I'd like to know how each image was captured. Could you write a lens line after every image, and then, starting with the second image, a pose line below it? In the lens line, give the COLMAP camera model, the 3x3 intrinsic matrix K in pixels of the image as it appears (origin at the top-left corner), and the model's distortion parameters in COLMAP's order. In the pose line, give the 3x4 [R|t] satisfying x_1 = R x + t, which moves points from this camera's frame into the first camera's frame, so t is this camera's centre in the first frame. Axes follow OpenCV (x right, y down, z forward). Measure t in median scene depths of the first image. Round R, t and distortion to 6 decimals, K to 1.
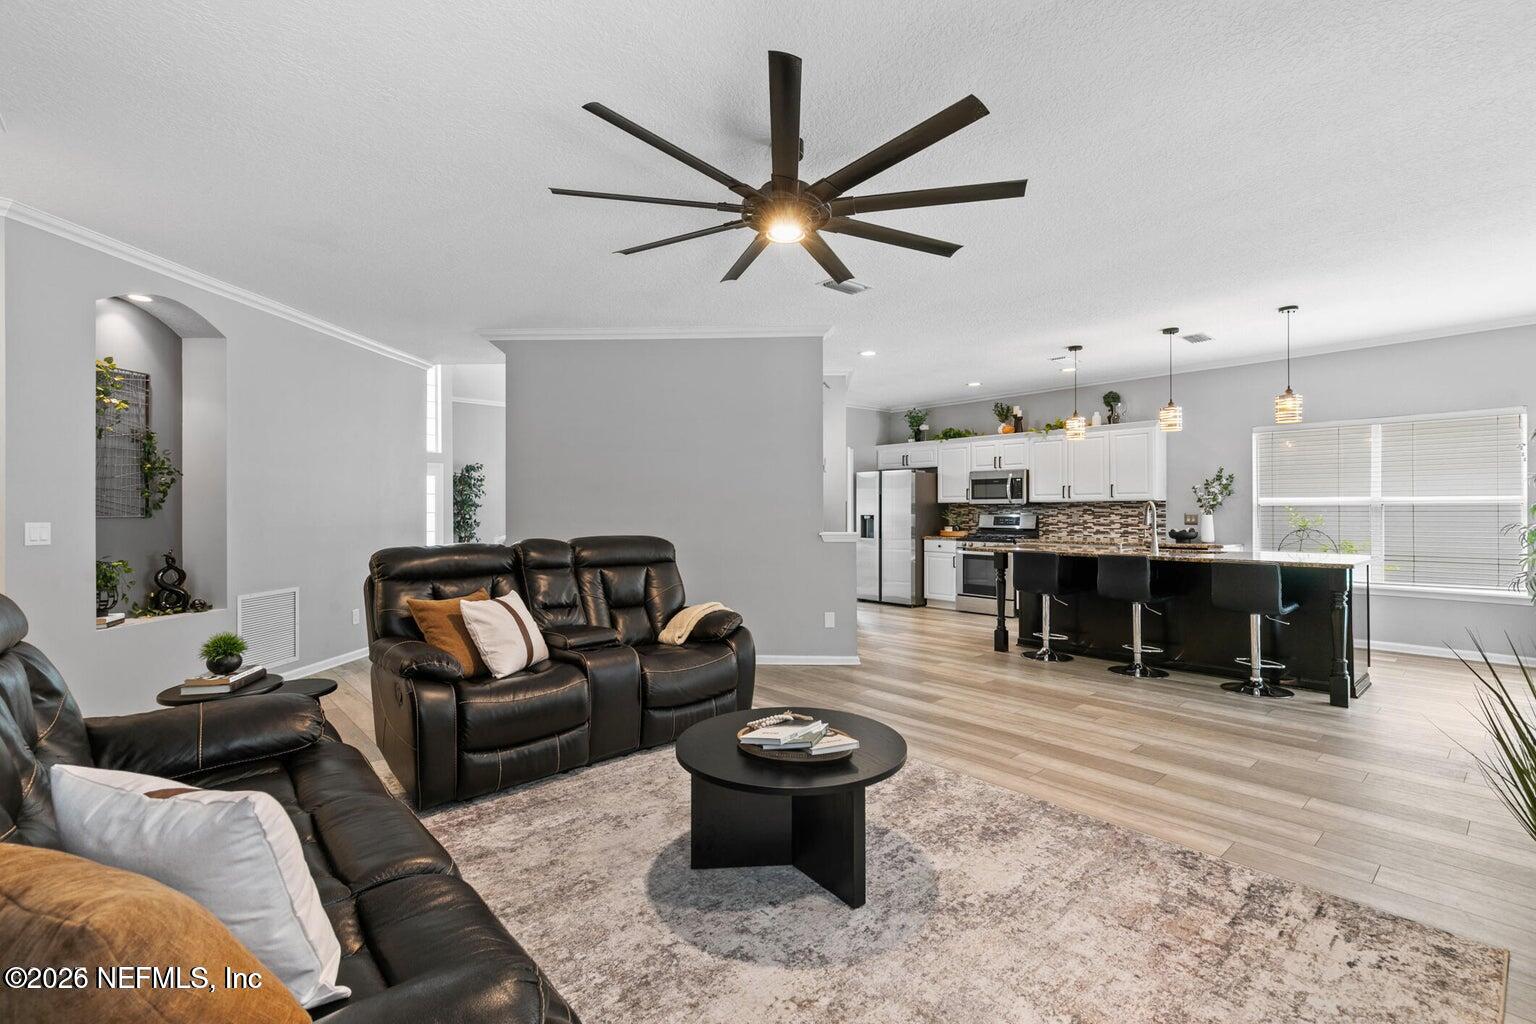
lens RADIAL K [[688.8, 0, 774.0], [0, 688.8, 507.0], [0, 0, 1]] dist [0.010529, 0.000084]
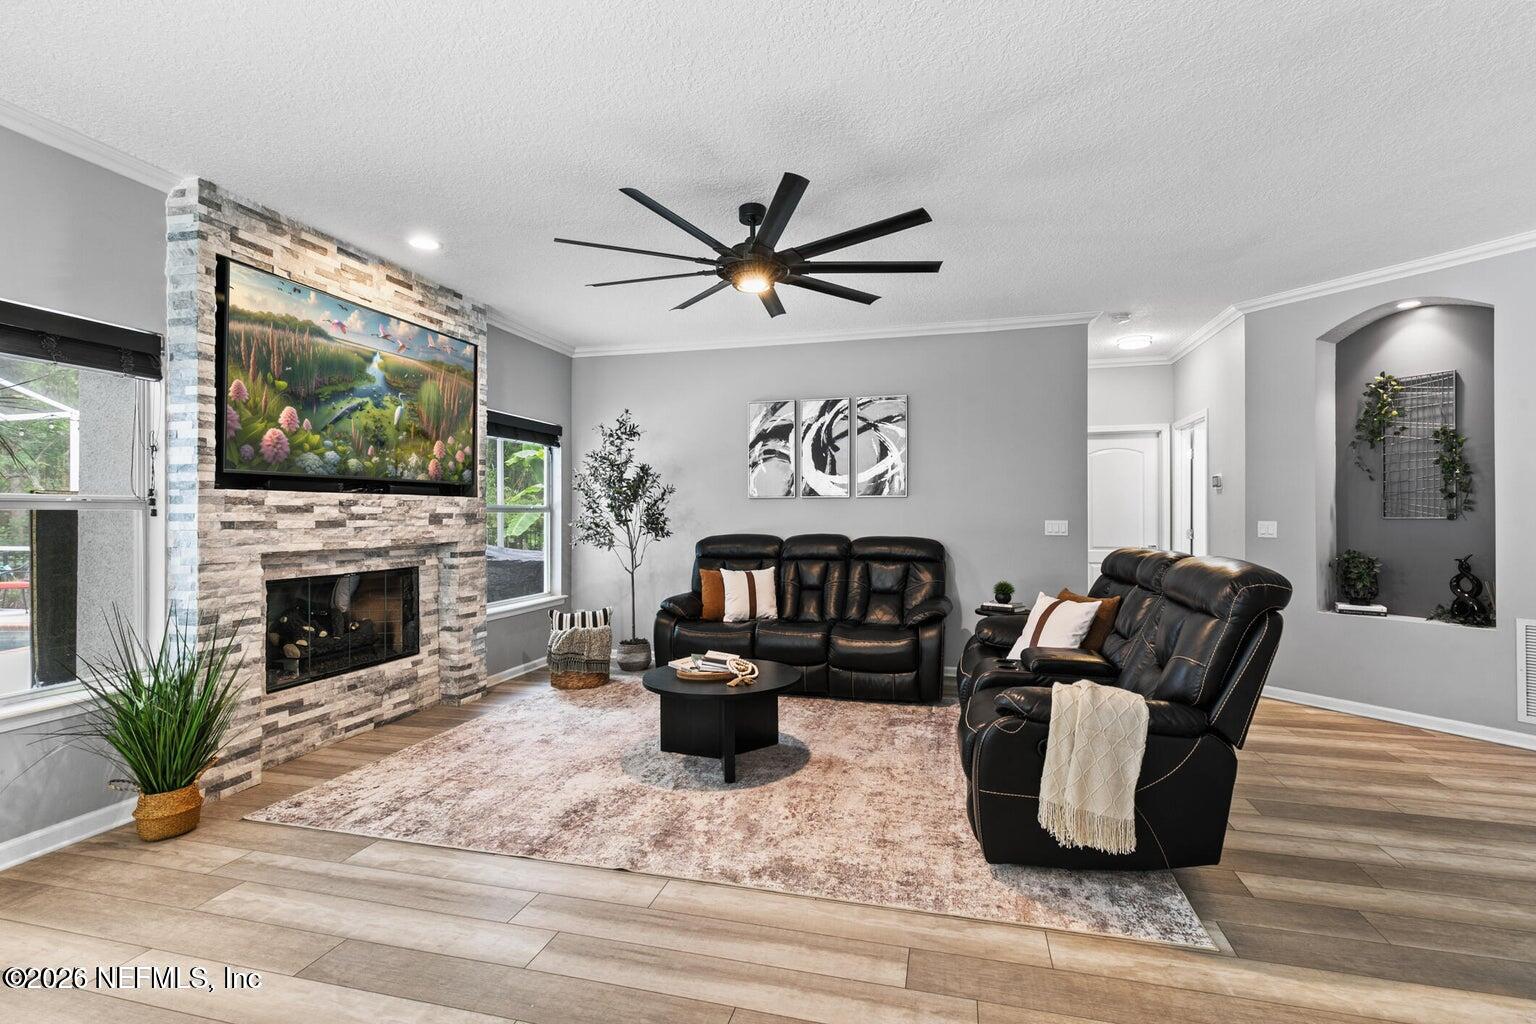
lens RADIAL K [[695.3, 0, 775.0], [0, 695.3, 511.9], [0, 0, 1]] dist [0.010463, -0.000162]
pose [[-0.836671, 0.004170, -0.547690, 0.586374], [0.008551, 0.999949, -0.005449, 0.004192], [0.547639, -0.009243, -0.836663, 1.832300]]
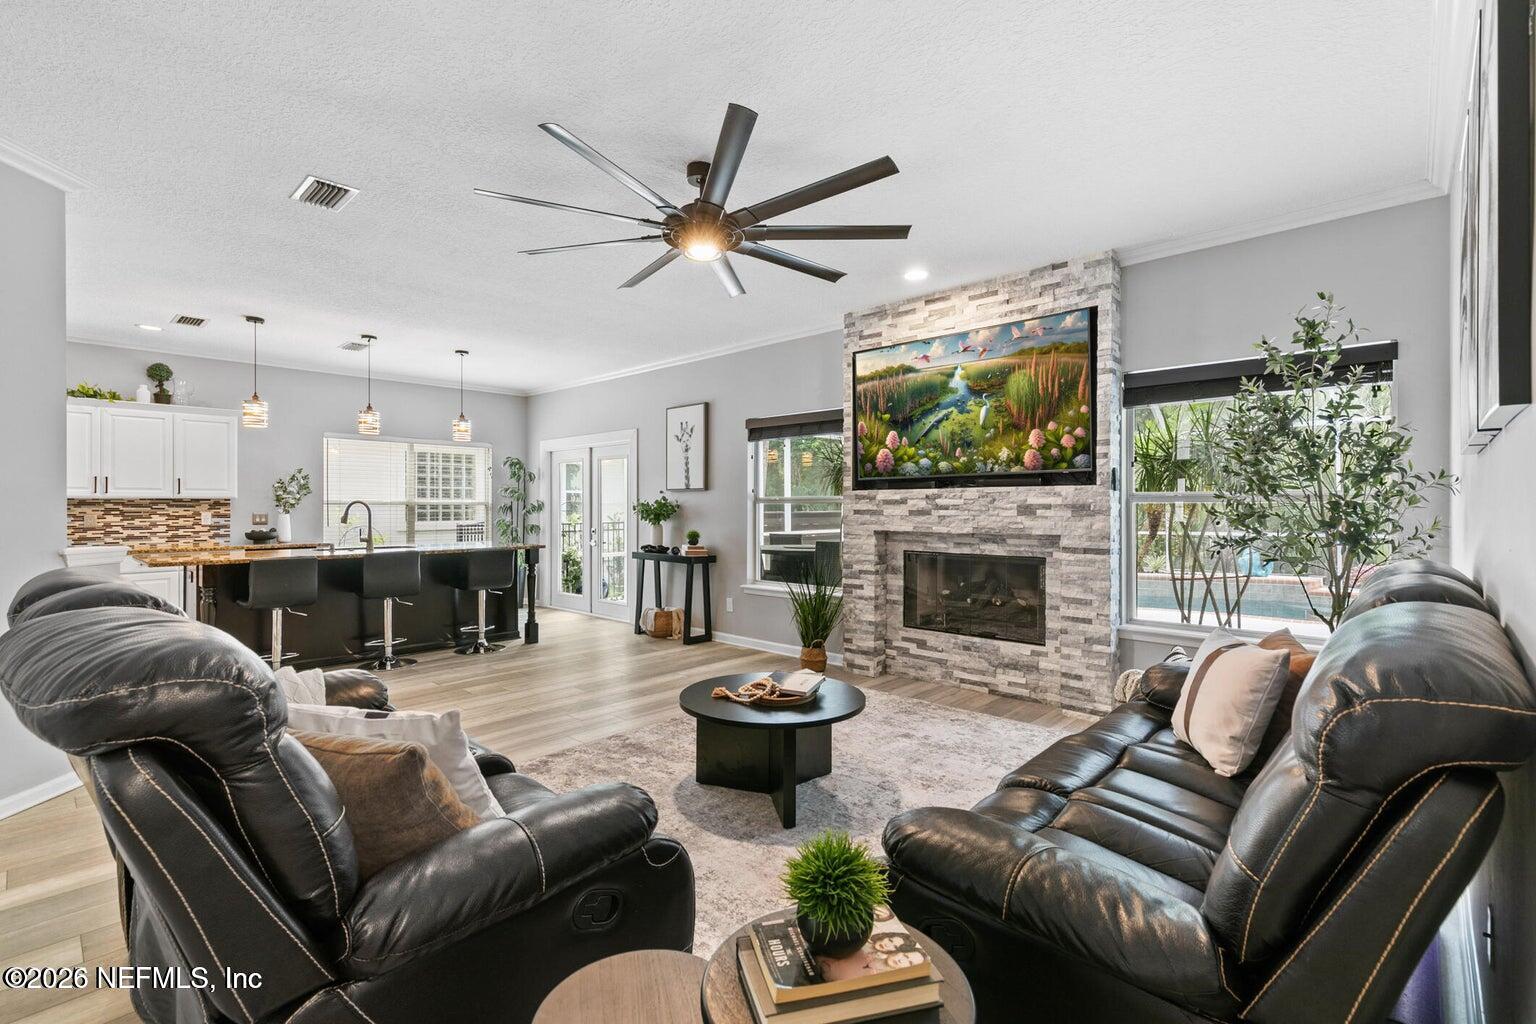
lens RADIAL K [[688.8, 0, 774.0], [0, 688.8, 507.0], [0, 0, 1]] dist [0.010529, 0.000084]
pose [[-0.088236, 0.004013, 0.996091, -0.965265], [-0.003402, 0.999985, -0.004330, 0.006751], [-0.996094, -0.003771, -0.088221, 0.886485]]
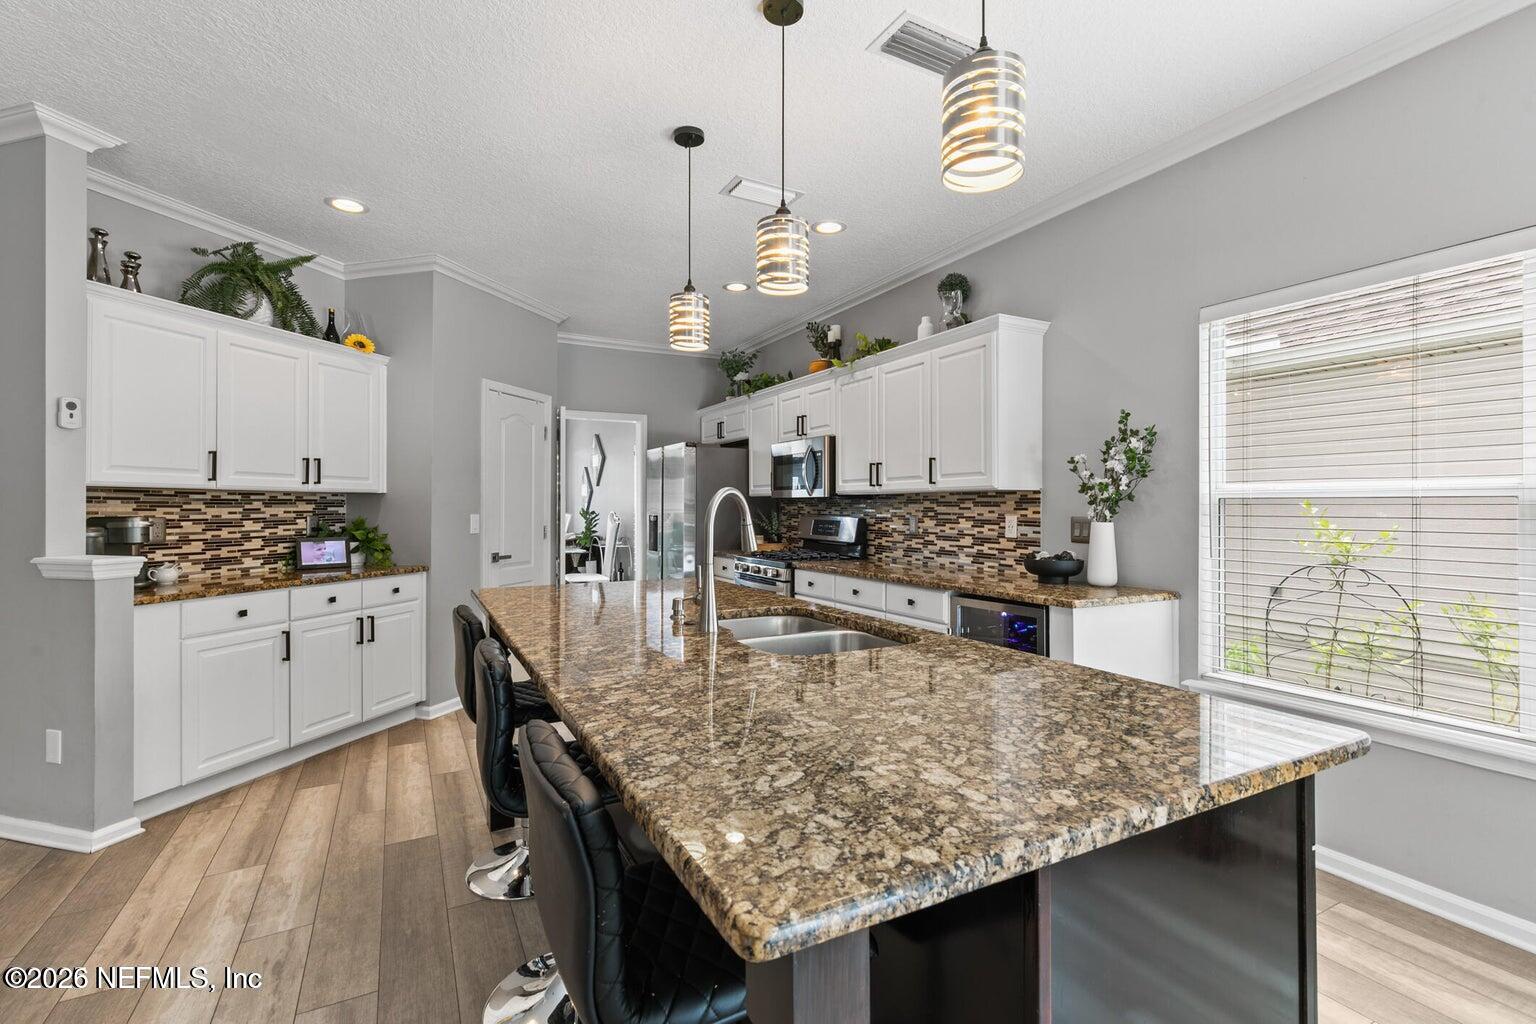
lens RADIAL K [[688.8, 0, 774.0], [0, 688.8, 507.0], [0, 0, 1]] dist [0.010529, 0.000084]
pose [[0.970433, 0.002317, -0.241358, 1.209418], [-0.000816, 0.999980, 0.006316, -0.001519], [0.241367, -0.005933, 0.970416, 1.199781]]
